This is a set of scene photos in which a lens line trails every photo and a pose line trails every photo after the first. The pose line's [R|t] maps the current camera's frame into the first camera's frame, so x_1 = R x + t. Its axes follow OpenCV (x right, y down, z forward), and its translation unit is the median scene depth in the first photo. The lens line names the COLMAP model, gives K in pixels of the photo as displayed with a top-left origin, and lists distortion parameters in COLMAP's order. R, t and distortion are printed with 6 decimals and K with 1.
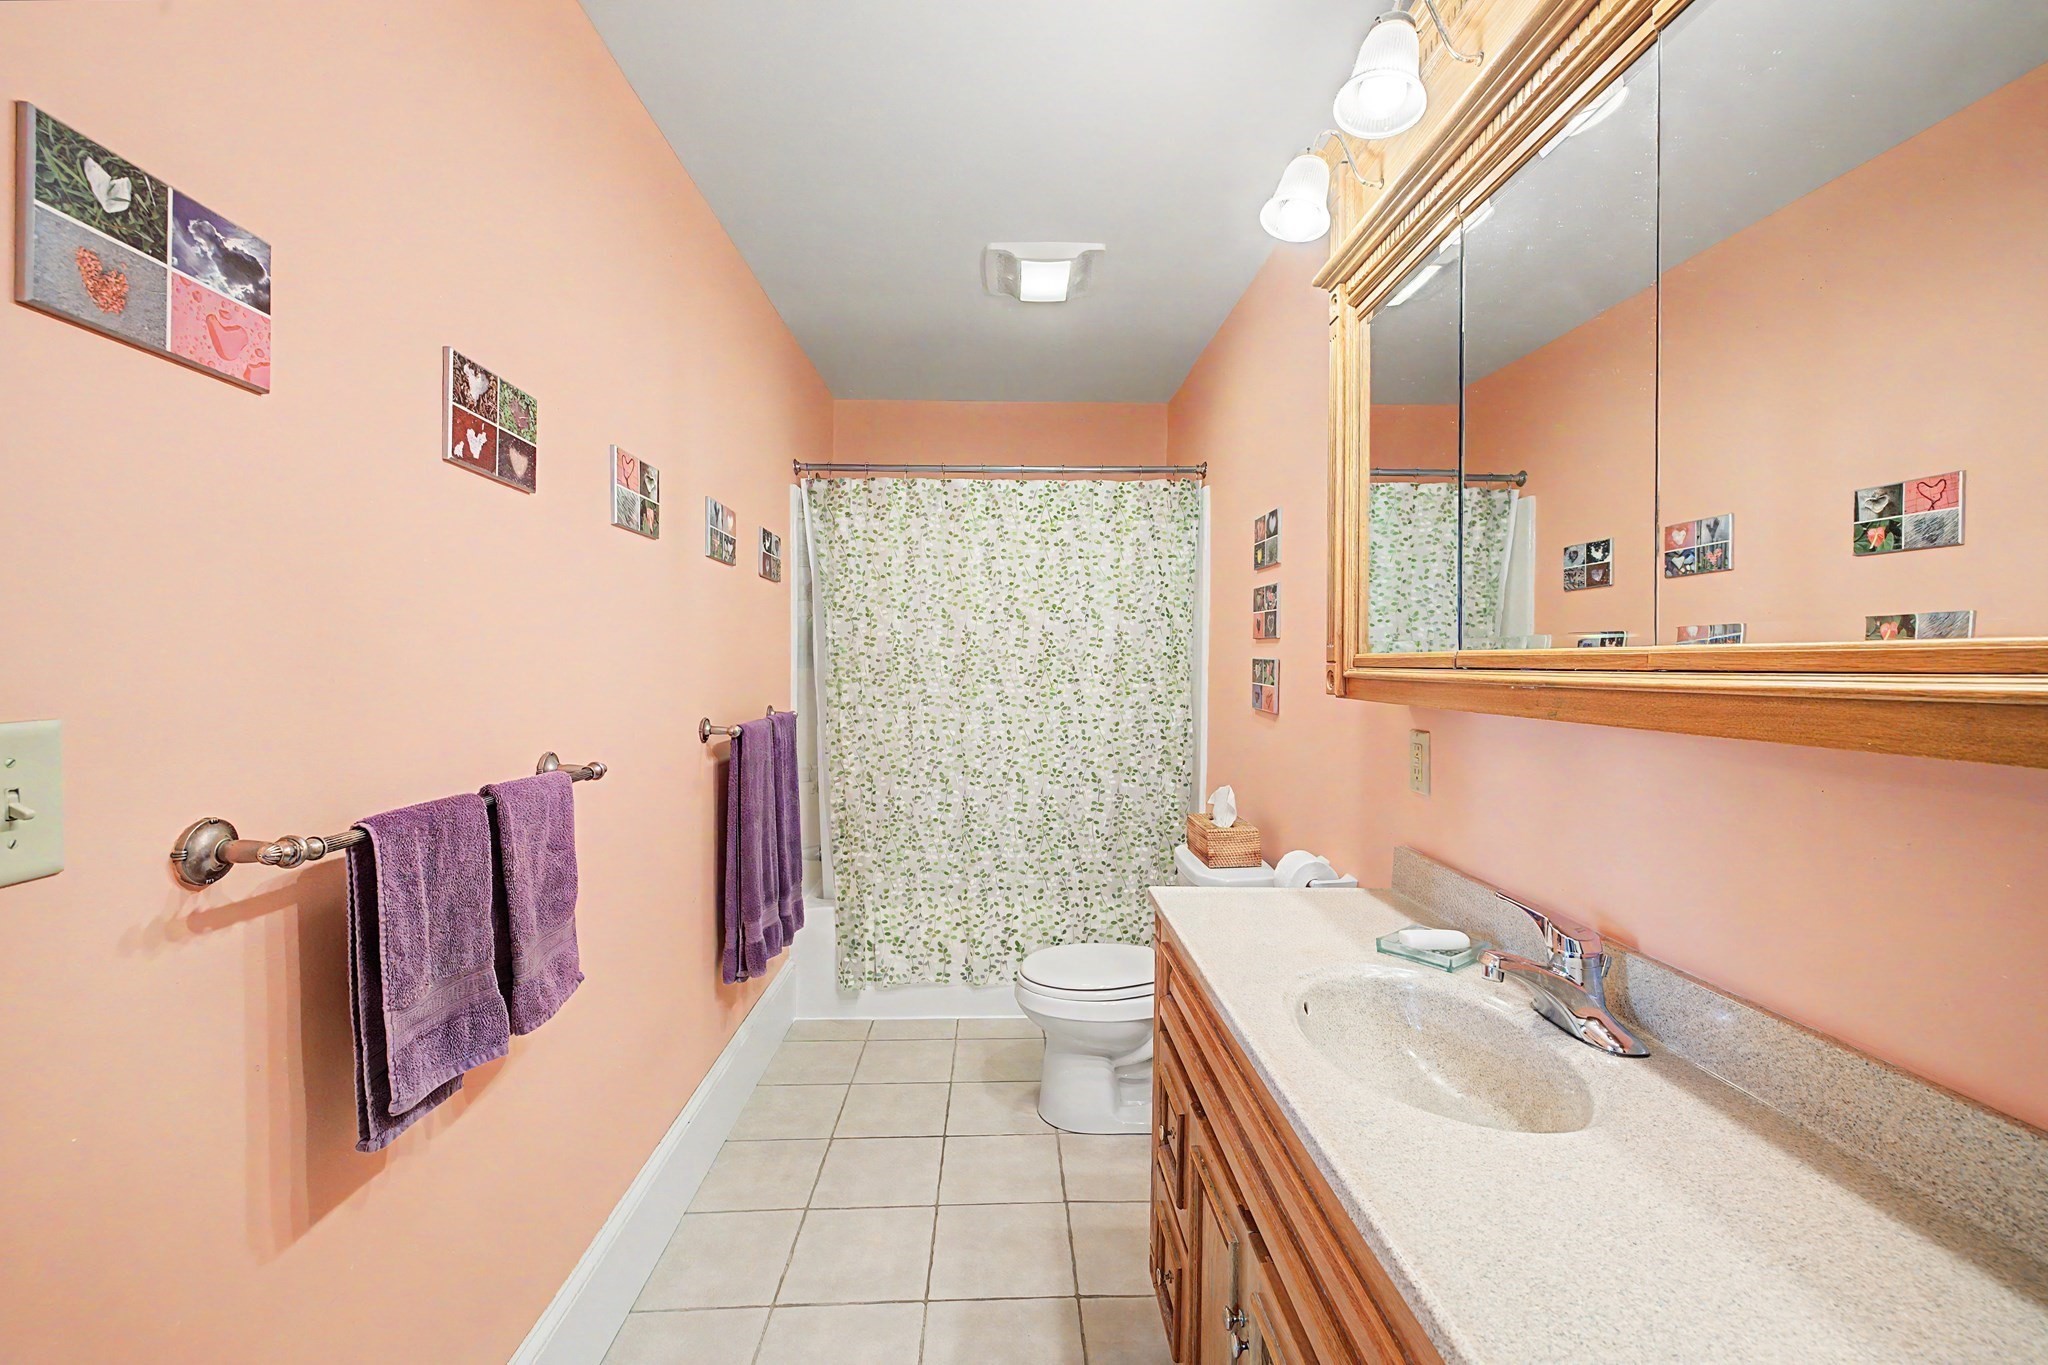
lens RADIAL K [[871.7, 0, 1023.5], [0, 871.7, 679.7], [0, 0, 1]] dist [0.004763, -0.001973]
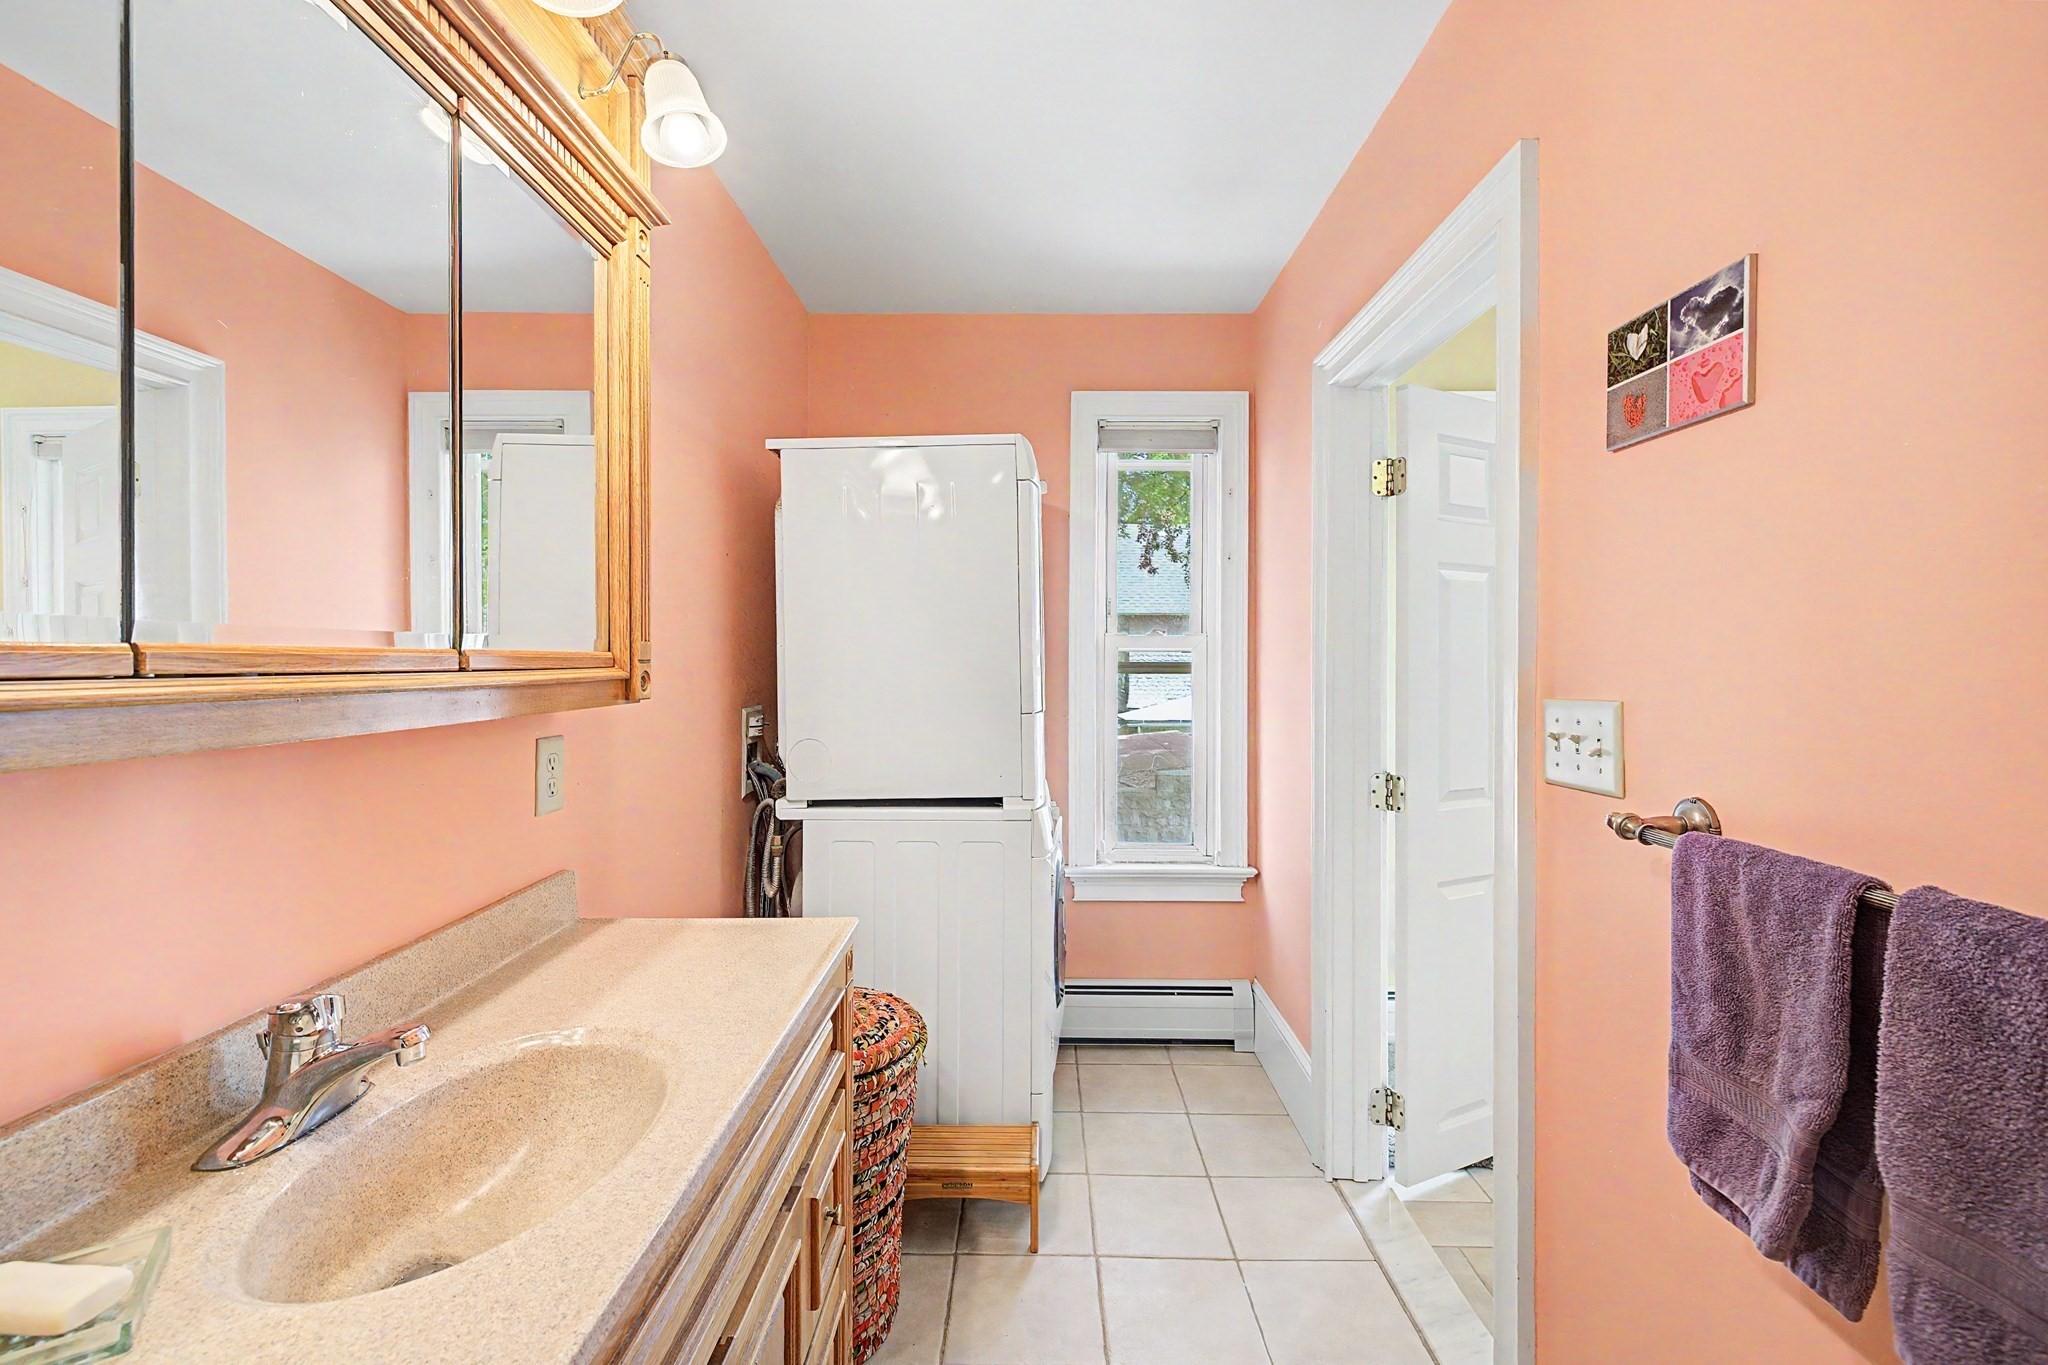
lens RADIAL K [[871.7, 0, 1021.8], [0, 871.7, 675.6], [0, 0, 1]] dist [0.004763, -0.001973]
pose [[-0.999227, -0.003390, 0.039169, -0.065859], [-0.002047, 0.999410, 0.034285, -0.047457], [-0.039262, 0.034178, -0.998644, 2.273207]]
